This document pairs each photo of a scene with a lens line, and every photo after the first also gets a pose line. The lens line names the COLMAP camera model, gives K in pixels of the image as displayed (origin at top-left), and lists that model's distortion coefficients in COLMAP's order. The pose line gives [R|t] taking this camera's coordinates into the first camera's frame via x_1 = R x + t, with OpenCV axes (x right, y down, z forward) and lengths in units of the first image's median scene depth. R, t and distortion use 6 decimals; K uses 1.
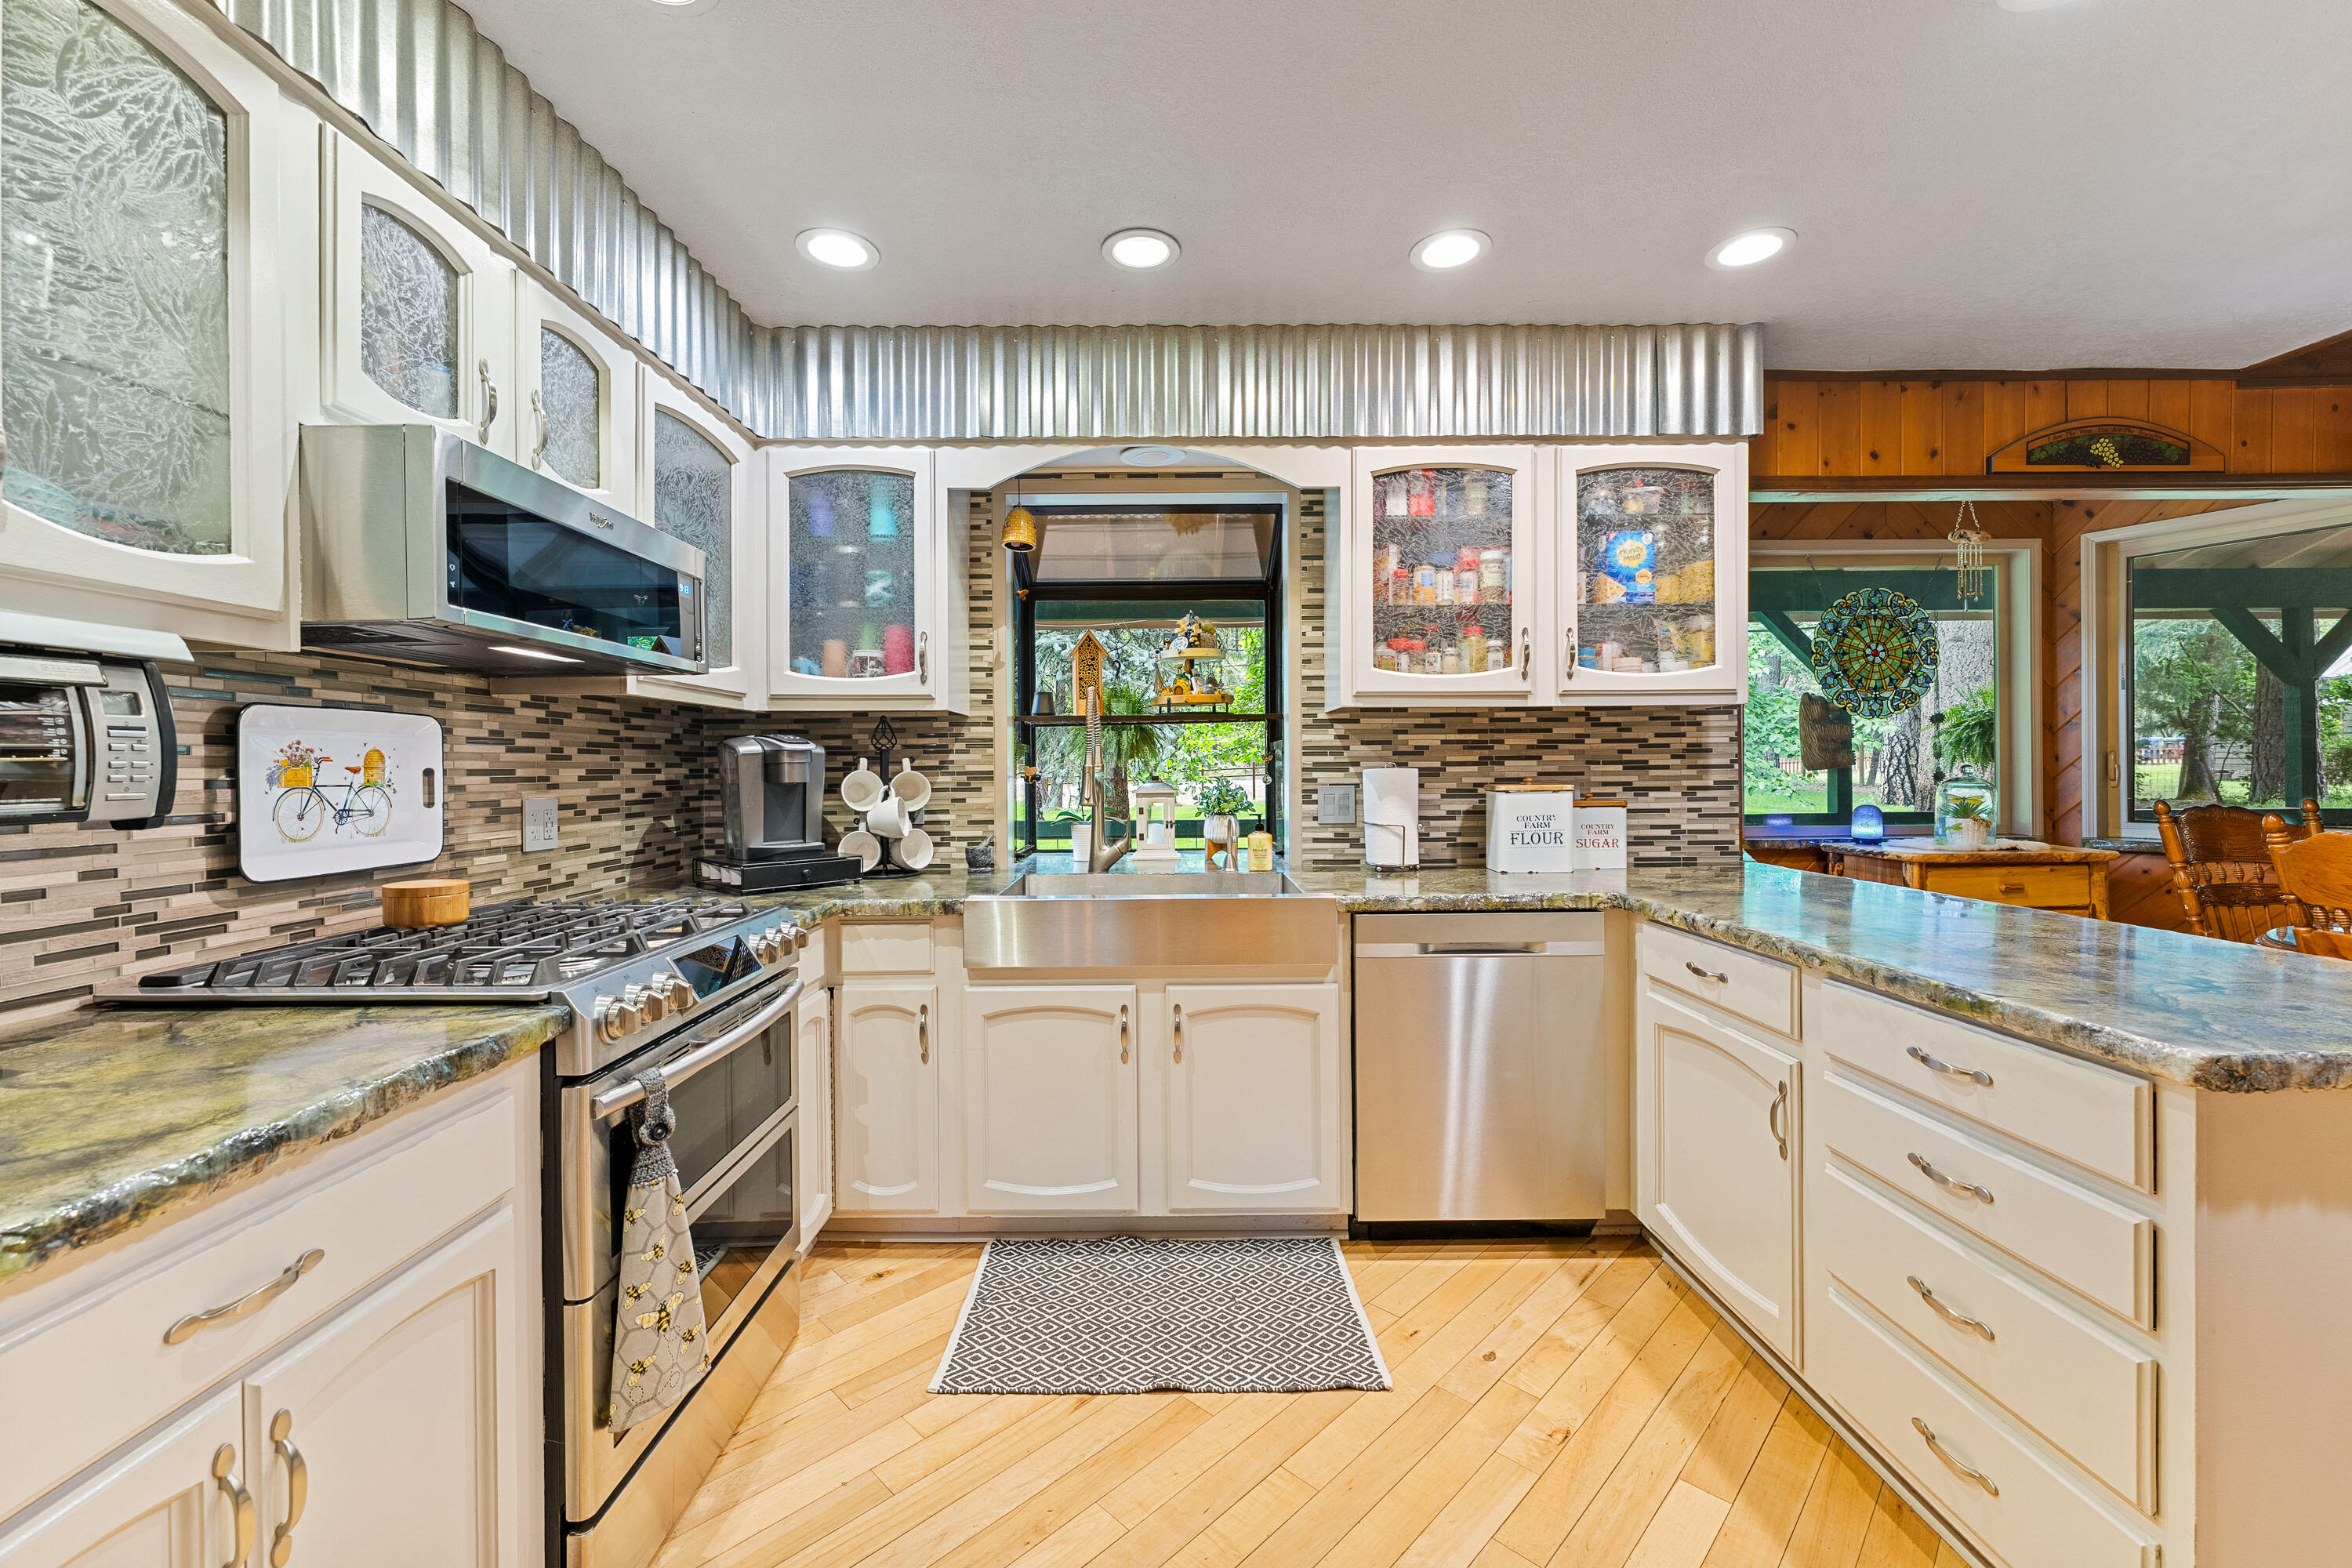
lens RADIAL K [[946.9, 0, 1178.4], [0, 946.9, 772.4], [0, 0, 1]] dist [-0.001818, -0.000059]
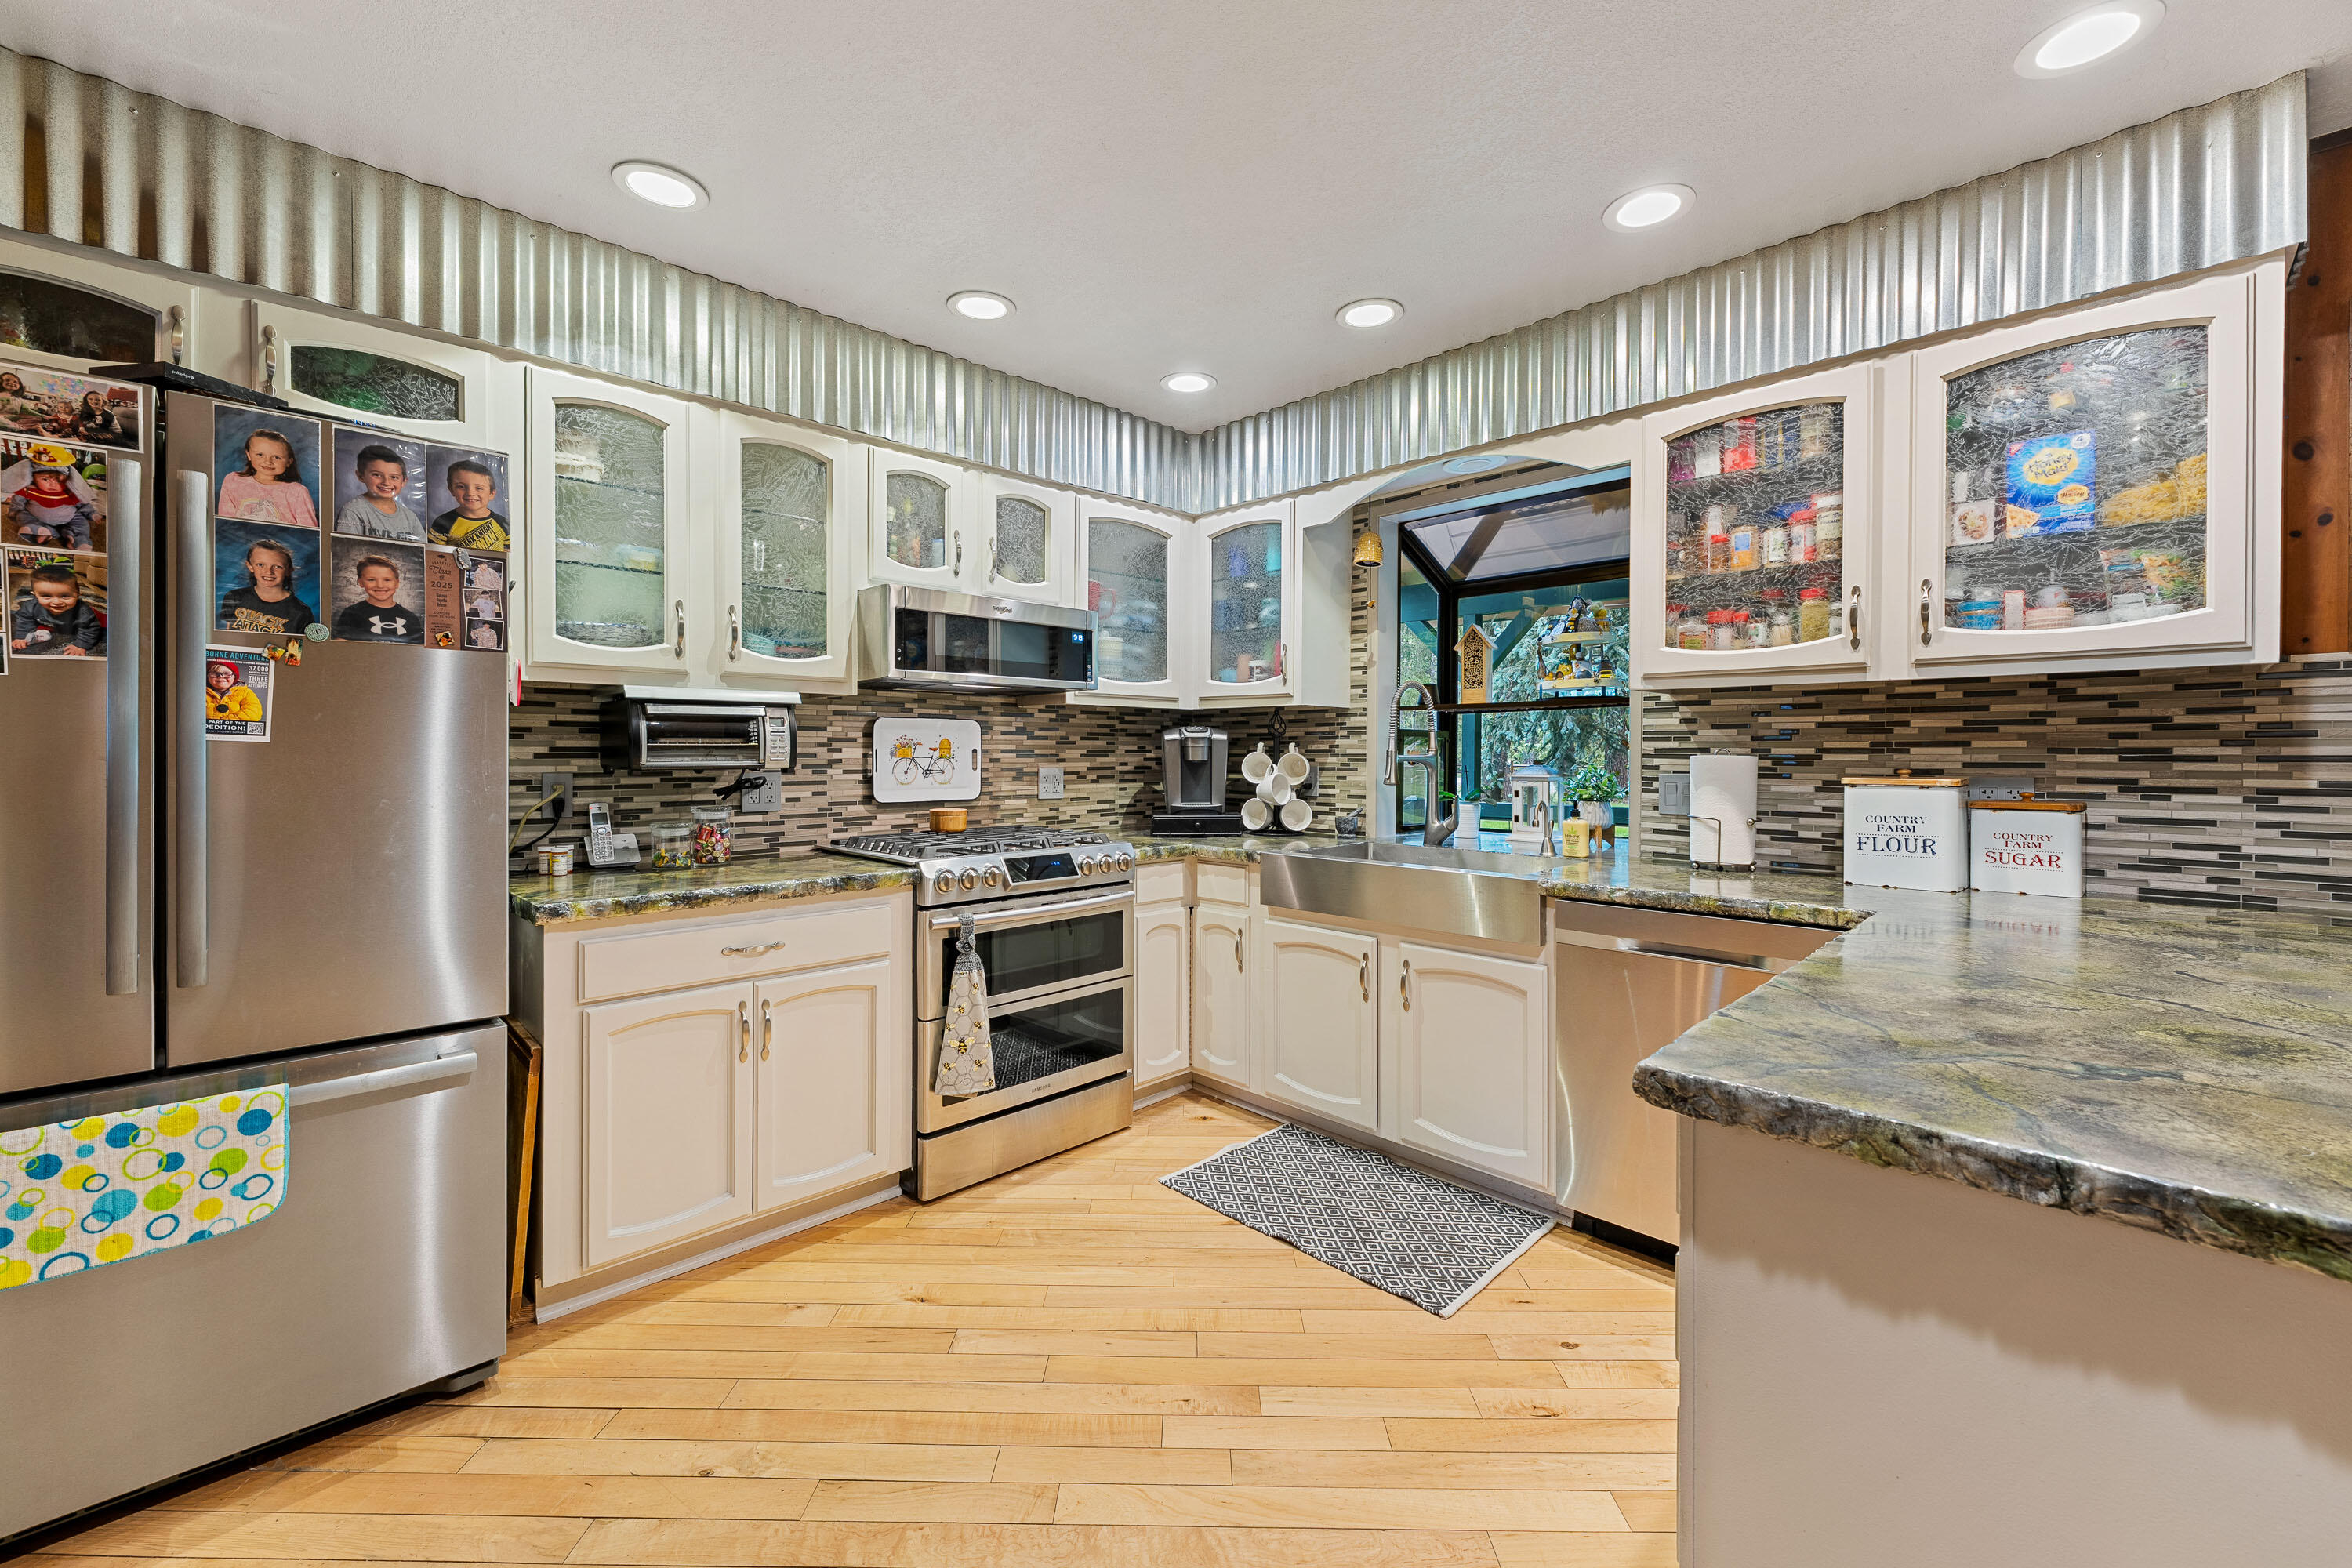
lens RADIAL K [[946.9, 0, 1165.4], [0, 946.9, 755.9], [0, 0, 1]] dist [-0.001818, -0.000059]
pose [[0.692713, 0.011710, -0.721118, 0.542104], [-0.010861, 0.999924, 0.005804, -0.003642], [0.721131, 0.003812, 0.692788, 0.000019]]
